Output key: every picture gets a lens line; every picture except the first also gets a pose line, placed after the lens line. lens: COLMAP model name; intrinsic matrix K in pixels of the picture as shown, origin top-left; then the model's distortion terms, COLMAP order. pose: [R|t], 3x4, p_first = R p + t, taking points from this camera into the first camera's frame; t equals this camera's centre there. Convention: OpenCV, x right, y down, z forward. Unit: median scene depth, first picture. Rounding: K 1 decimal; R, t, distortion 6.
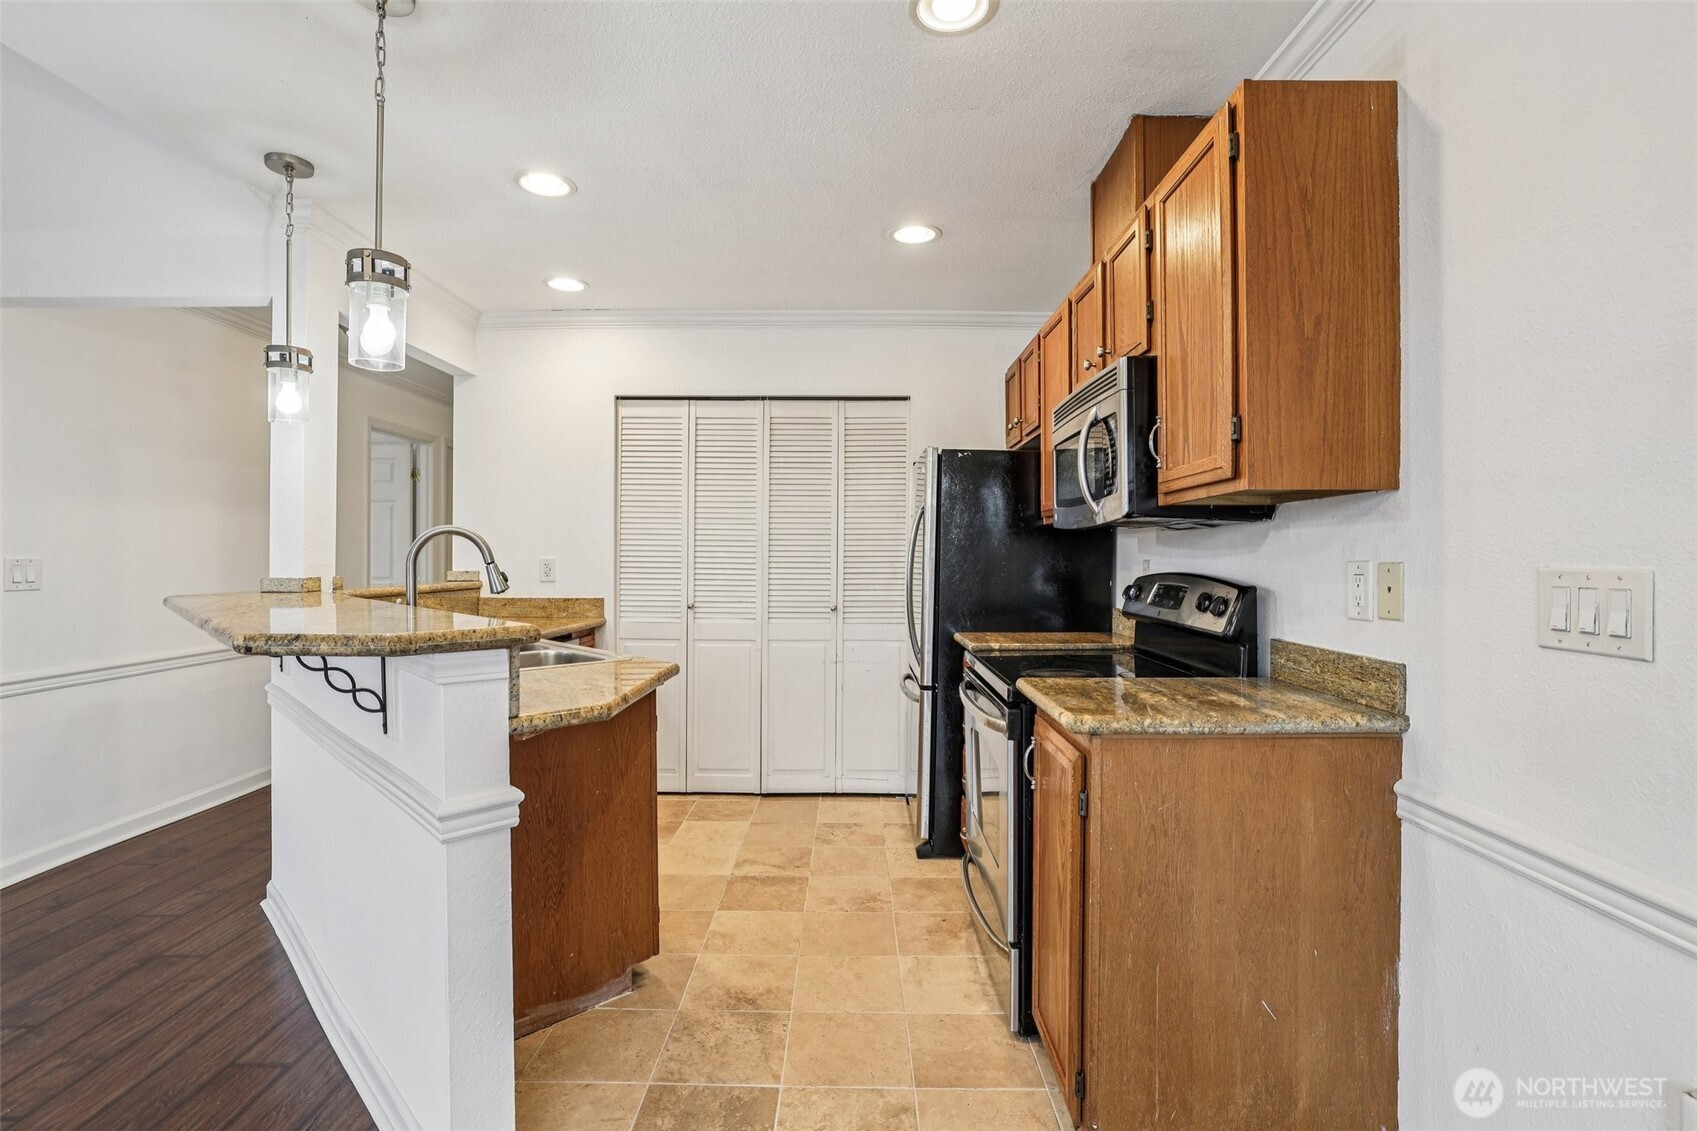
lens RADIAL K [[796.5, 0, 842.8], [0, 796.5, 555.0], [0, 0, 1]] dist [-0.011450, 0.000254]
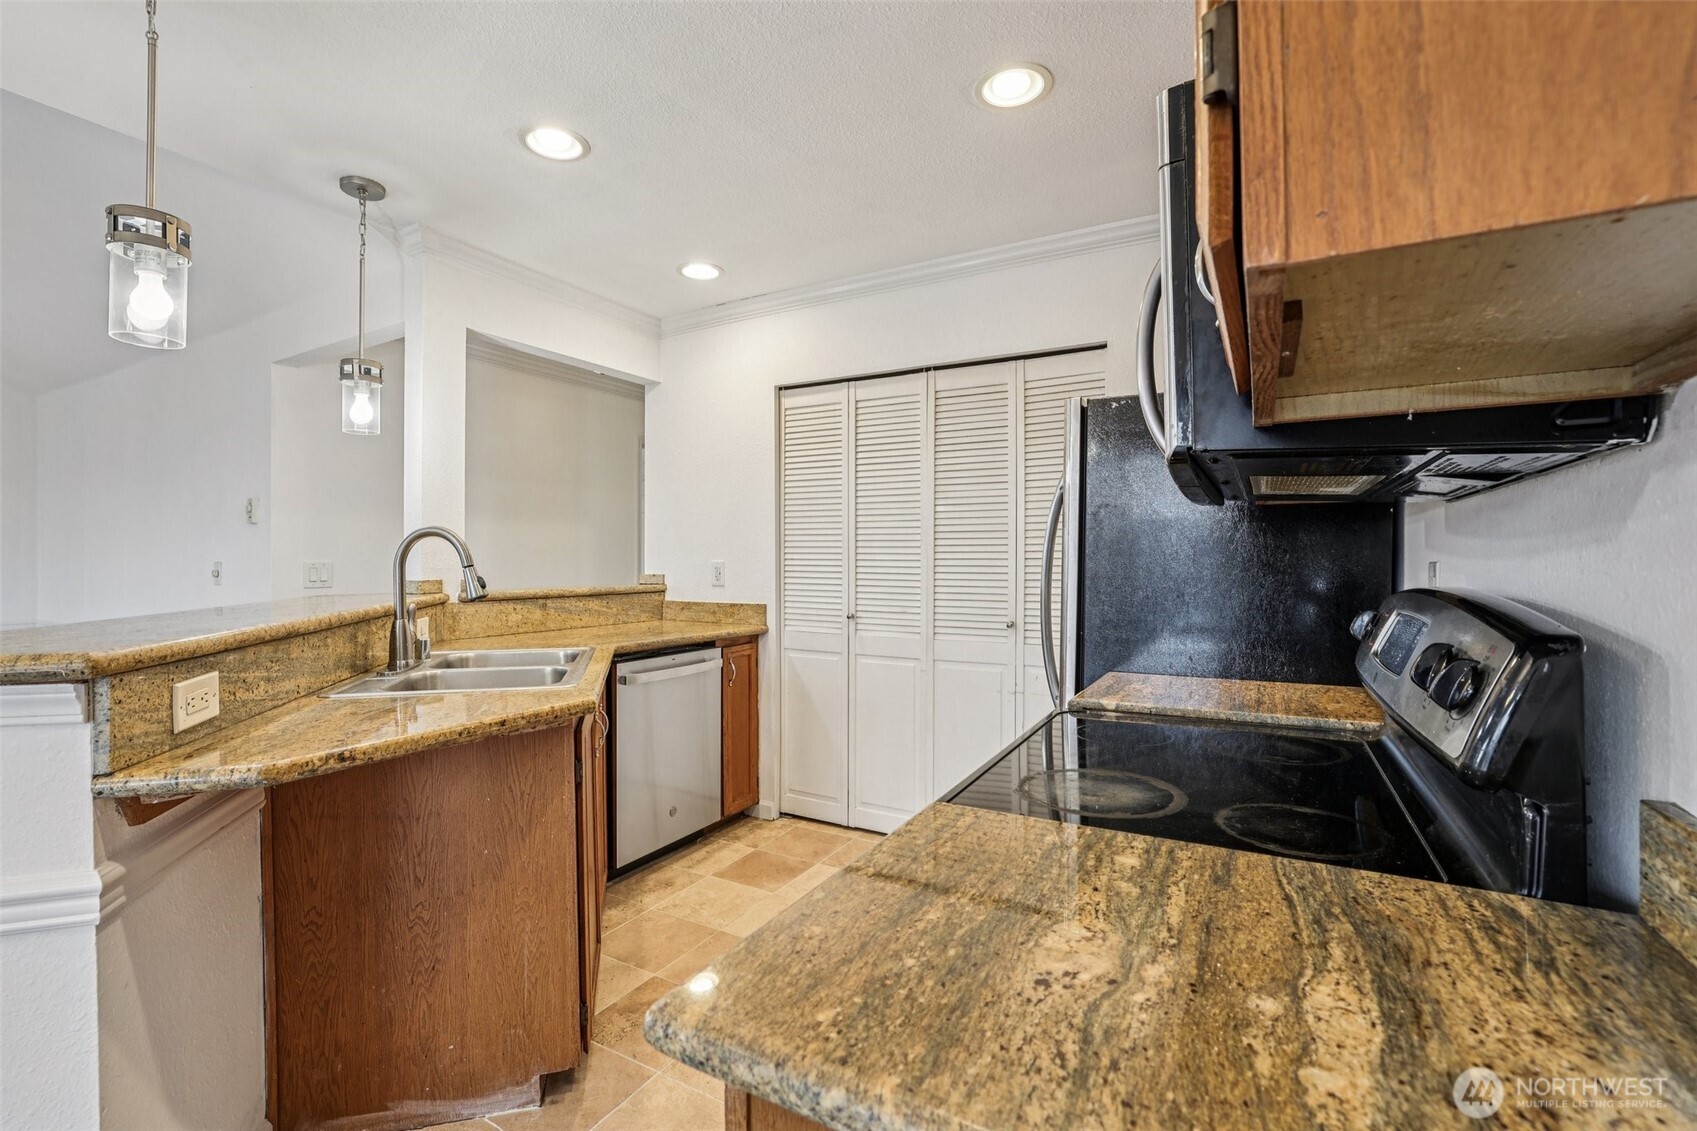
lens RADIAL K [[736.3, 0, 837.2], [0, 736.3, 557.7], [0, 0, 1]] dist [-0.019510, 0.003217]
pose [[0.871108, -0.005143, -0.491065, 0.199009], [0.004334, 0.999987, -0.002785, 0.002307], [0.491073, 0.000298, 0.871119, 0.288711]]
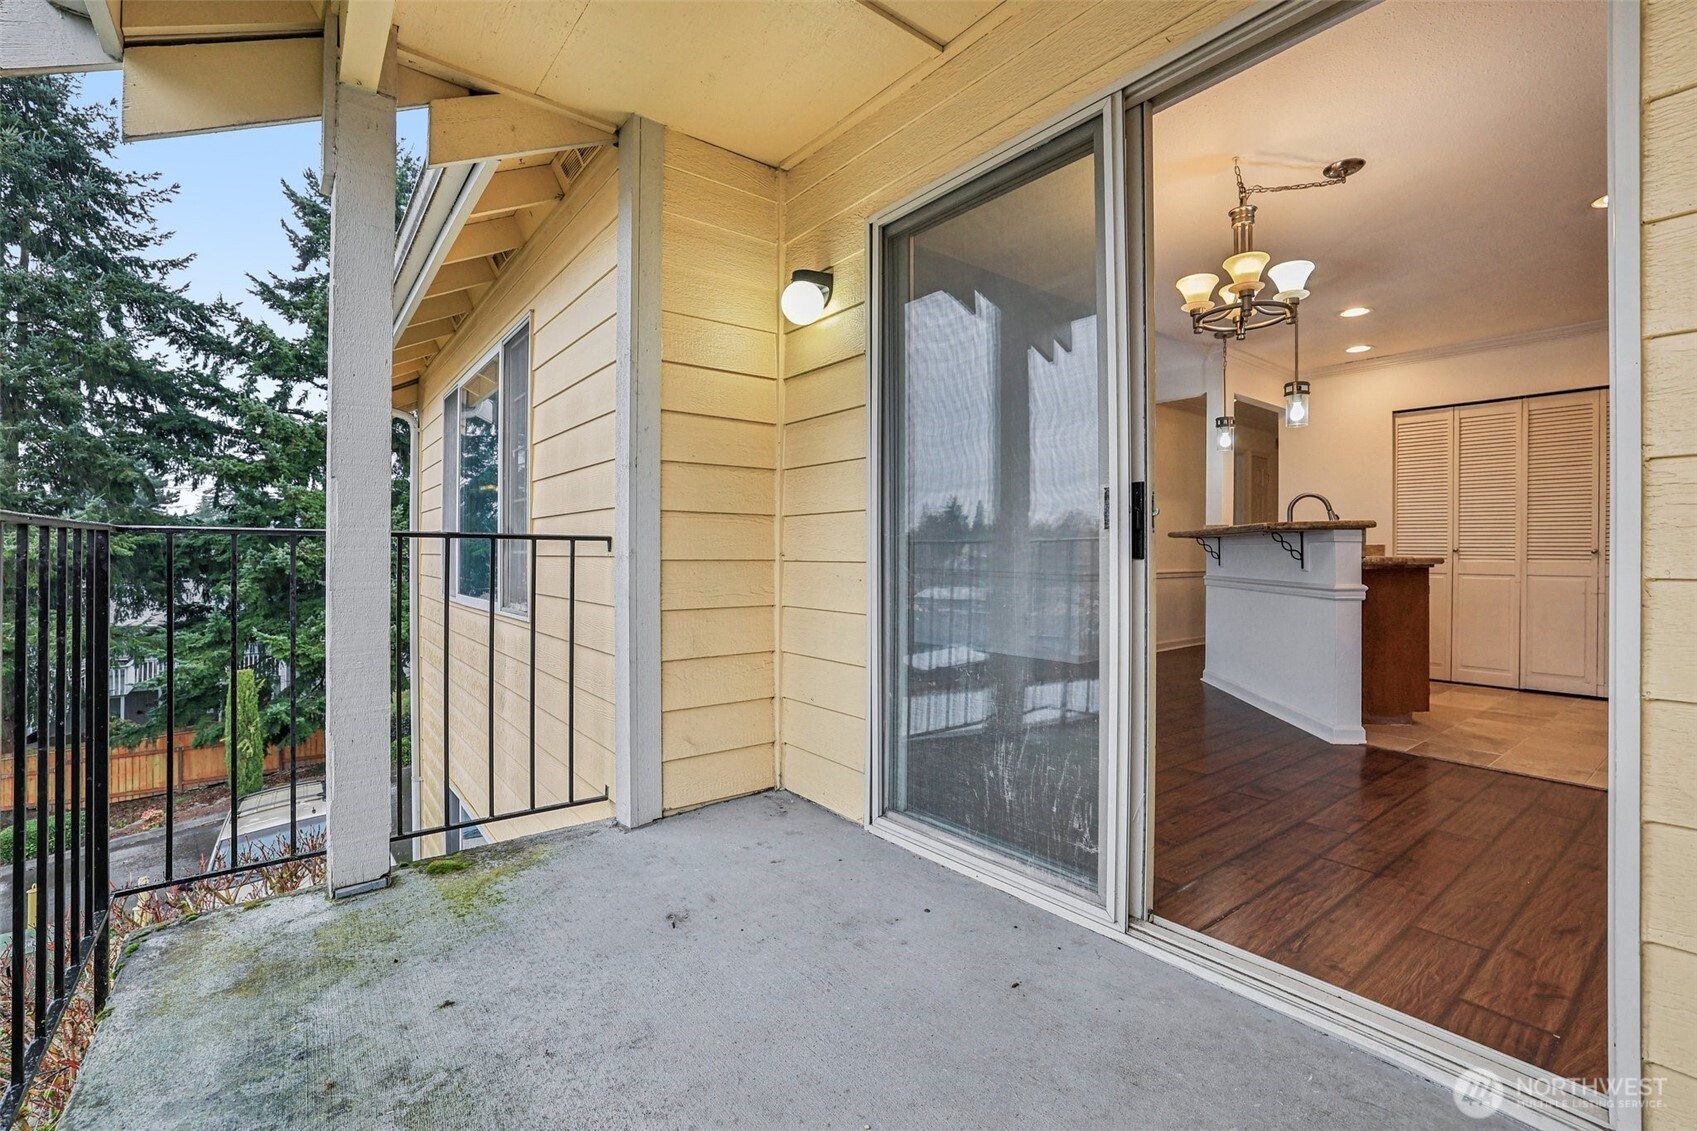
lens RADIAL K [[736.3, 0, 843.4], [0, 736.3, 554.7], [0, 0, 1]] dist [-0.019510, 0.003217]
pose [[0.624469, -0.000201, -0.781049, 0.146166], [-0.002567, 0.999994, -0.002310, 0.079201], [0.781045, 0.003447, 0.624465, -0.689273]]
